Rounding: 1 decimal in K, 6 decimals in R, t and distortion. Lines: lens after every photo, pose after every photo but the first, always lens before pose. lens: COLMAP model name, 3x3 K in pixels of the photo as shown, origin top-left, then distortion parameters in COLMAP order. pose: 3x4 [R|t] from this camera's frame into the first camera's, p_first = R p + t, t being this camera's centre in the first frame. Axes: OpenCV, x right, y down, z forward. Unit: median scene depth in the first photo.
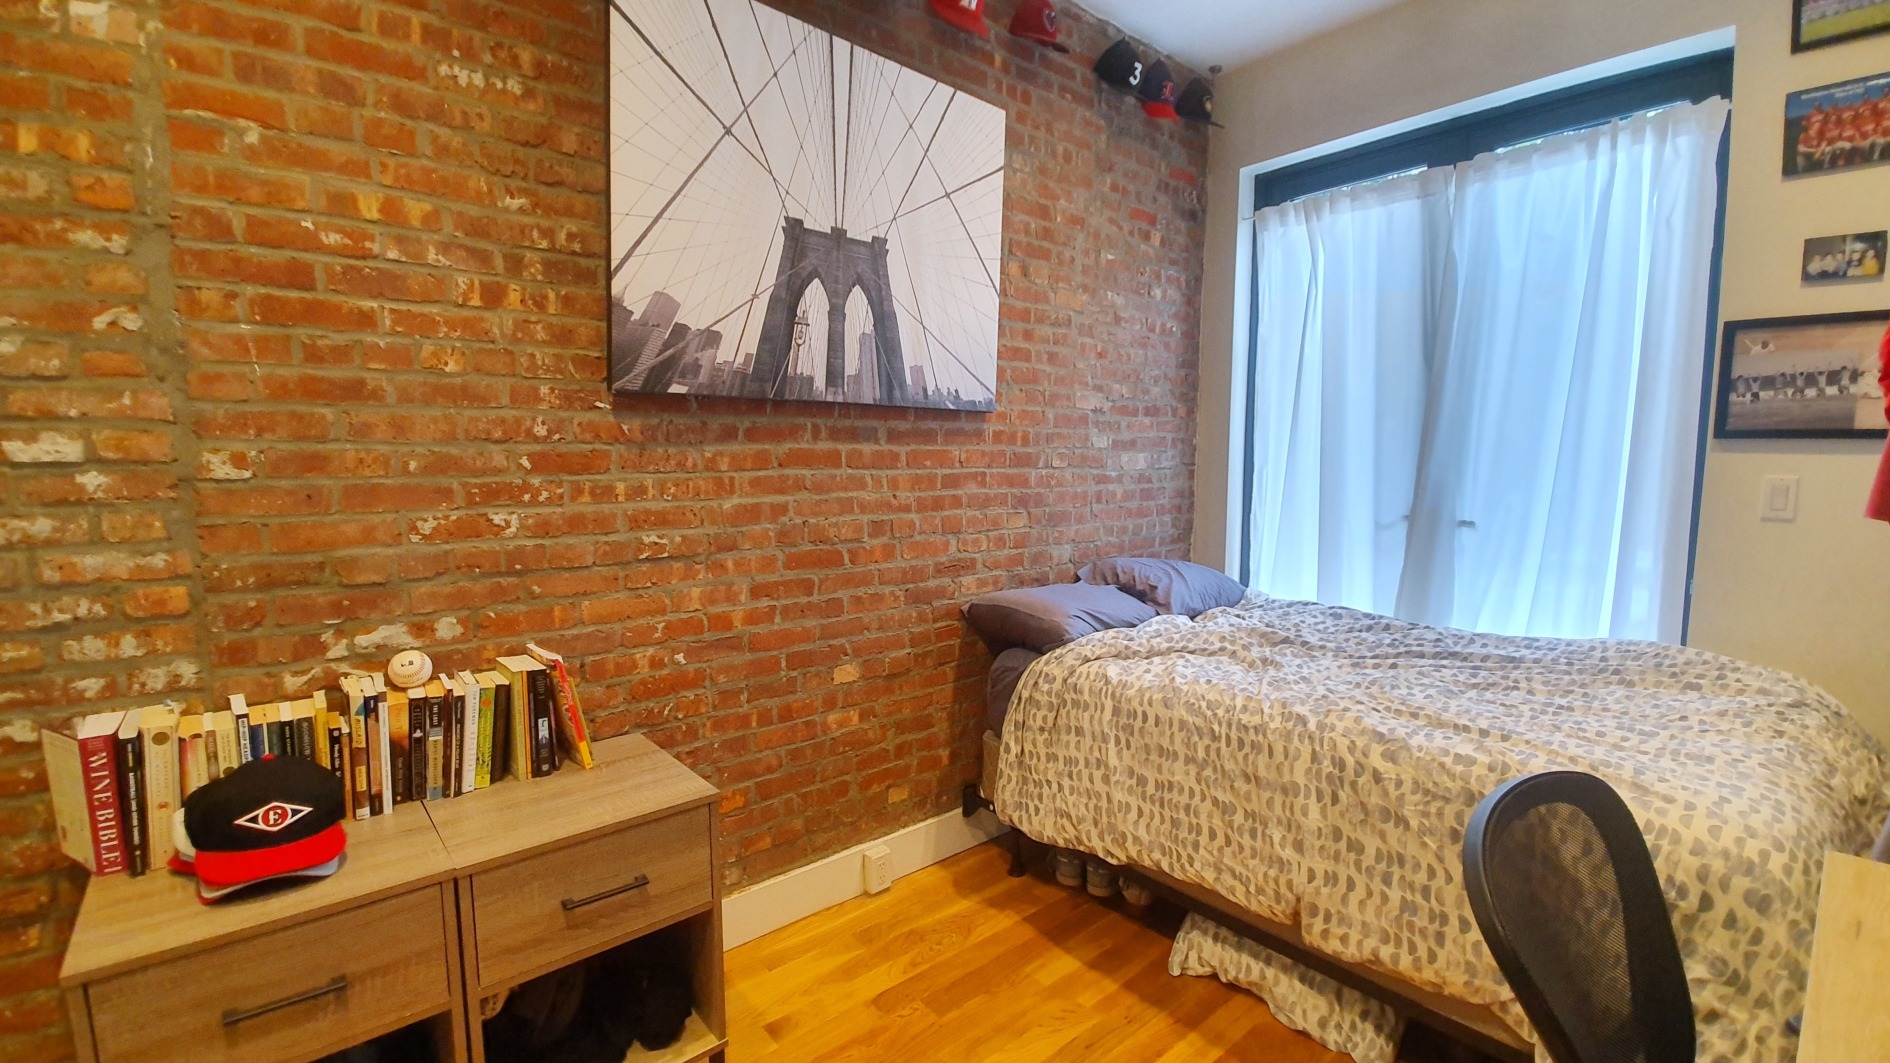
lens RADIAL K [[773.5, 0, 948.4], [0, 773.5, 539.3], [0, 0, 1]] dist [-0.001349, -0.009214]
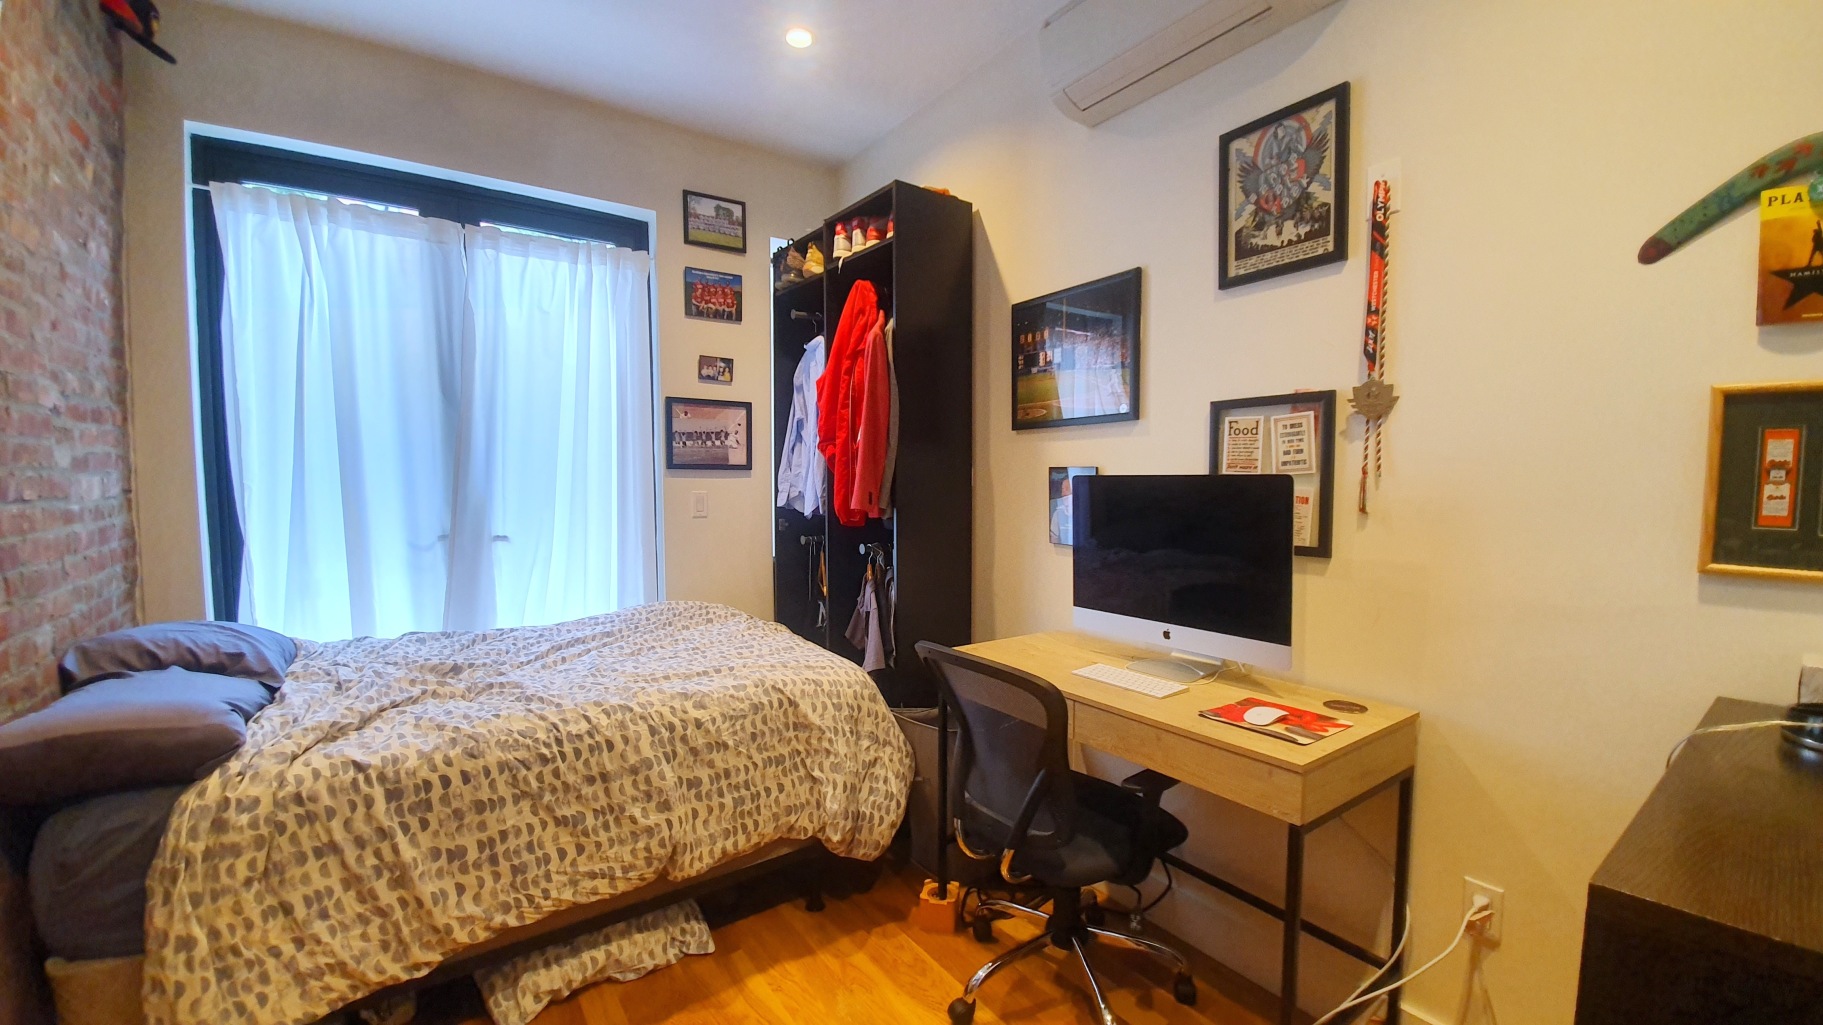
lens RADIAL K [[723.3, 0, 913.3], [0, 723.3, 524.7], [0, 0, 1]] dist [-0.000696, -0.015444]
pose [[0.097065, -0.060691, 0.993426, -0.491258], [0.104131, 0.993280, 0.050508, -0.042430], [-0.989816, 0.098544, 0.102732, 0.382750]]
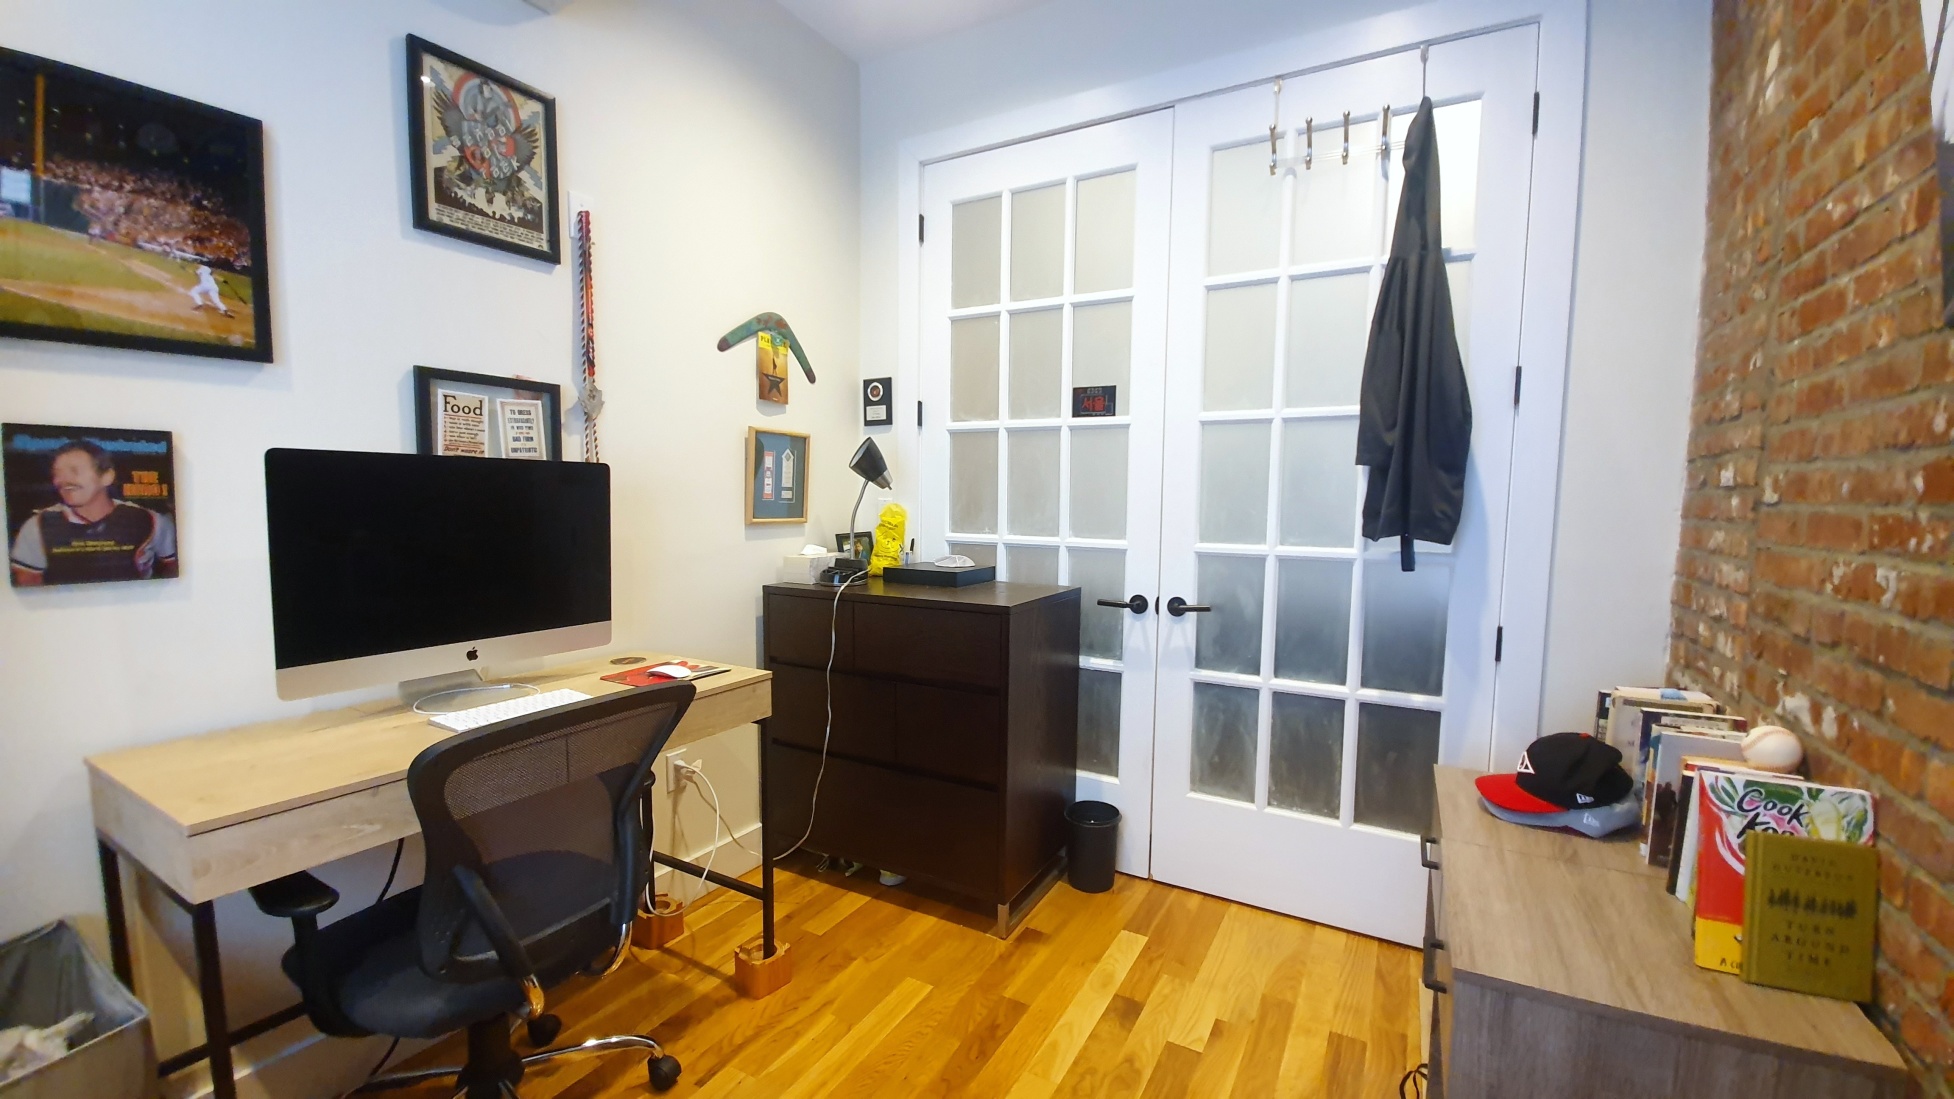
lens RADIAL K [[775.3, 0, 979.0], [0, 775.3, 562.6], [0, 0, 1]] dist [-0.000696, -0.015444]
pose [[-0.938426, 0.016144, -0.345104, 0.241245], [-0.050535, 0.981749, 0.183342, -0.090153], [0.341765, 0.189492, -0.920483, 1.078221]]
